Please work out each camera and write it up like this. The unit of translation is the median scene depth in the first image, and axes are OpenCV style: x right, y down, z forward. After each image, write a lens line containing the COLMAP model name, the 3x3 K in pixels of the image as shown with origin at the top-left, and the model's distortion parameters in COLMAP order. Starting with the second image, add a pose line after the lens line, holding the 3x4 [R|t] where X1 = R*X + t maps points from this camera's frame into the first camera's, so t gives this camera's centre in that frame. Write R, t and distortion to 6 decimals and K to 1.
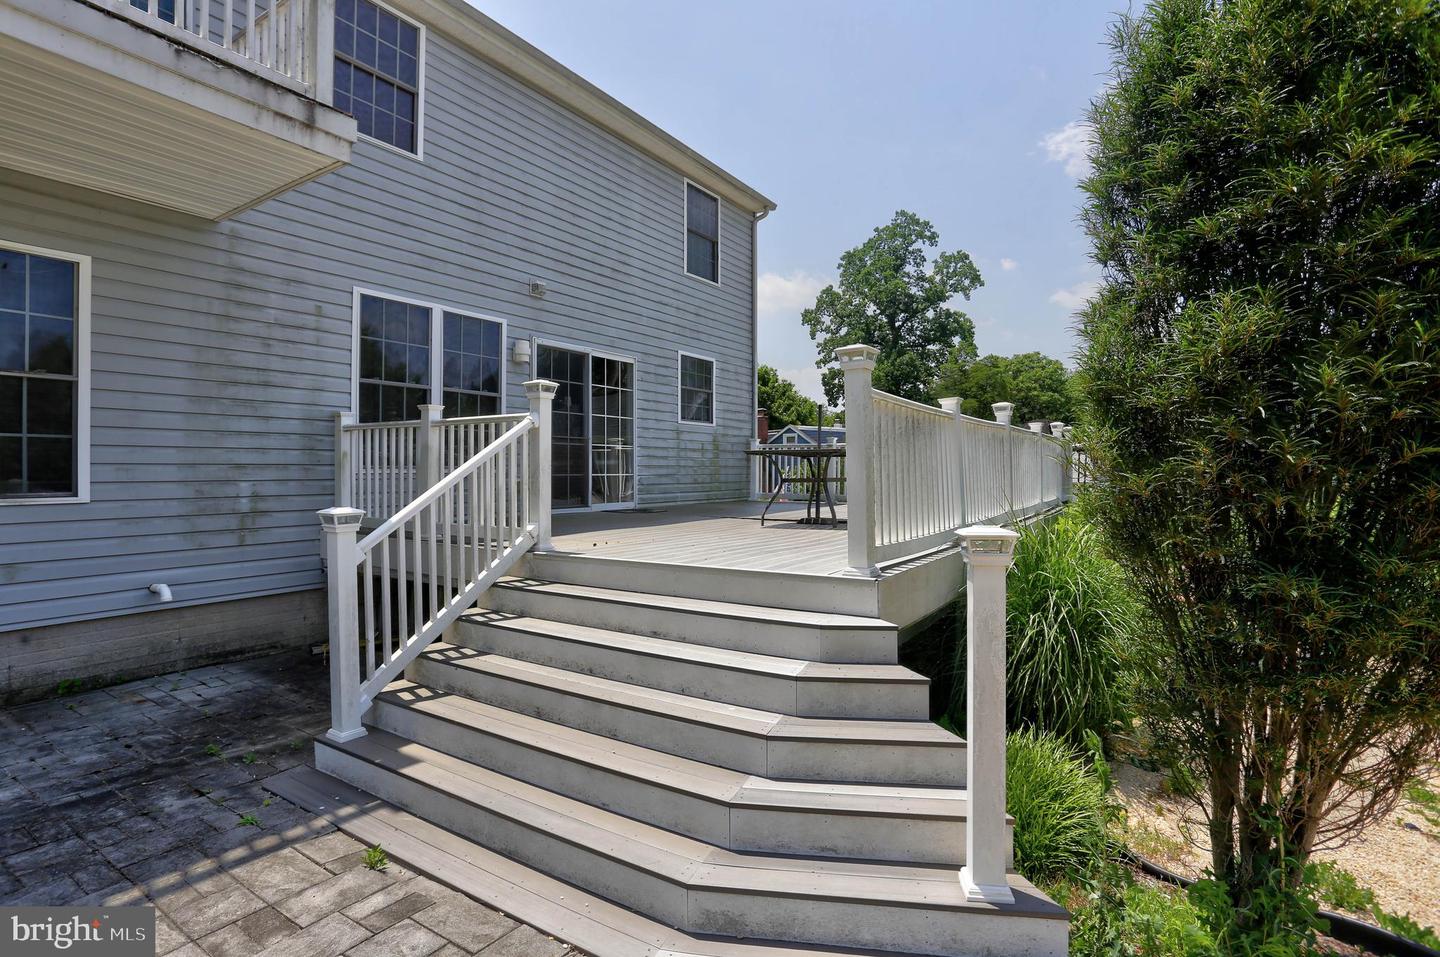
lens RADIAL K [[670.8, 0, 681.8], [0, 670.8, 475.5], [0, 0, 1]] dist [-0.022176, 0.000112]
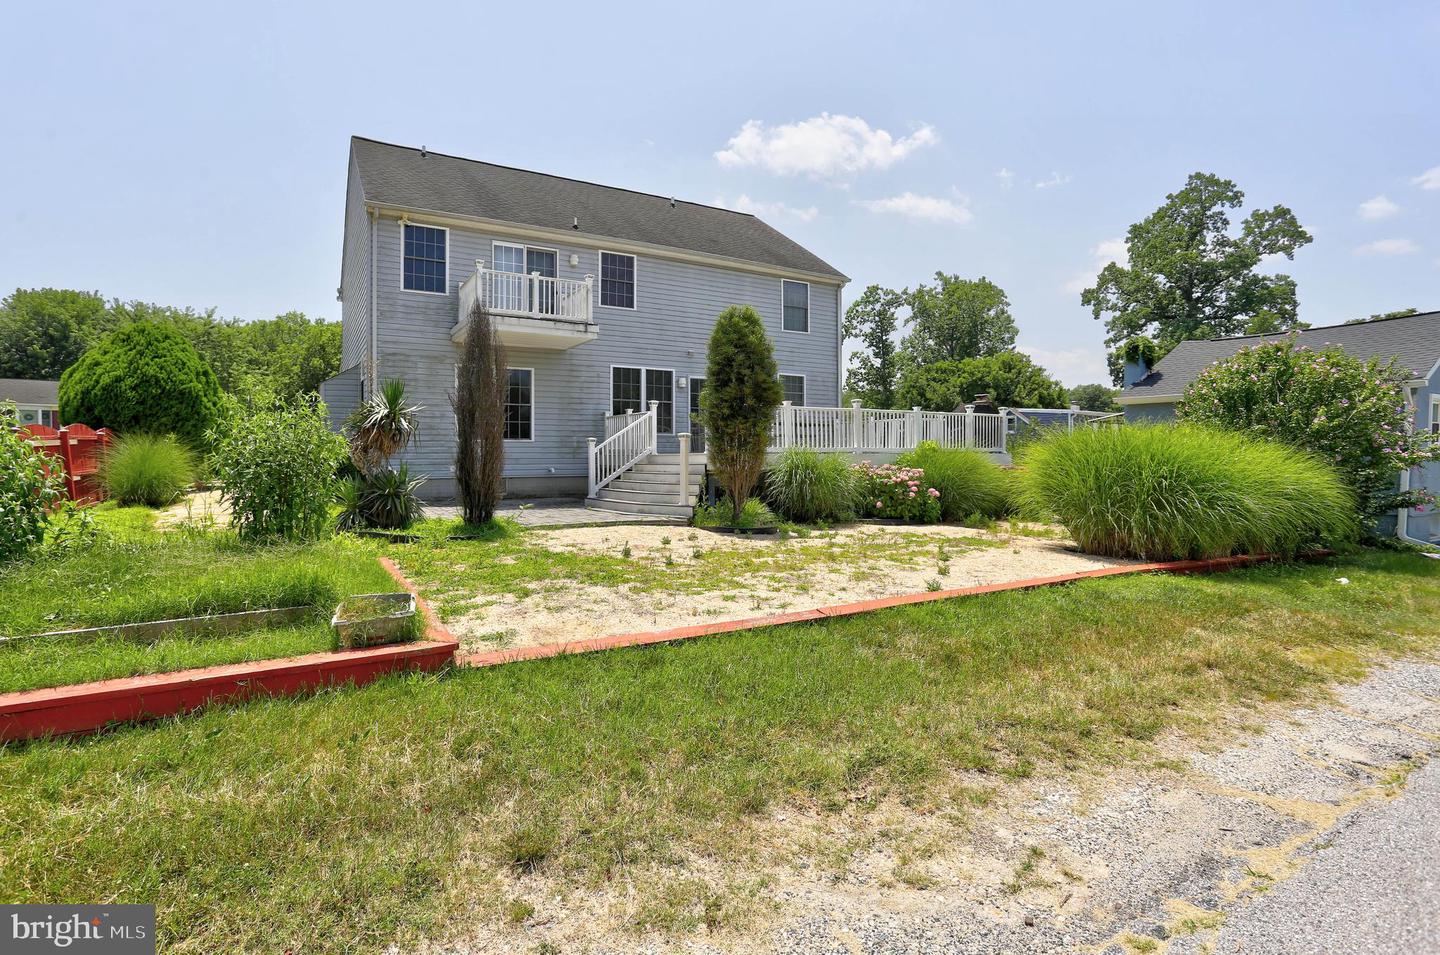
lens RADIAL K [[691.1, 0, 720.0], [0, 691.1, 477.5], [0, 0, 1]] dist [-0.002174, -0.000286]
pose [[0.911948, 0.009227, -0.410201, 0.121948], [-0.003112, 0.999874, 0.015573, 0.014453], [0.410293, -0.012925, 0.911862, -0.157484]]
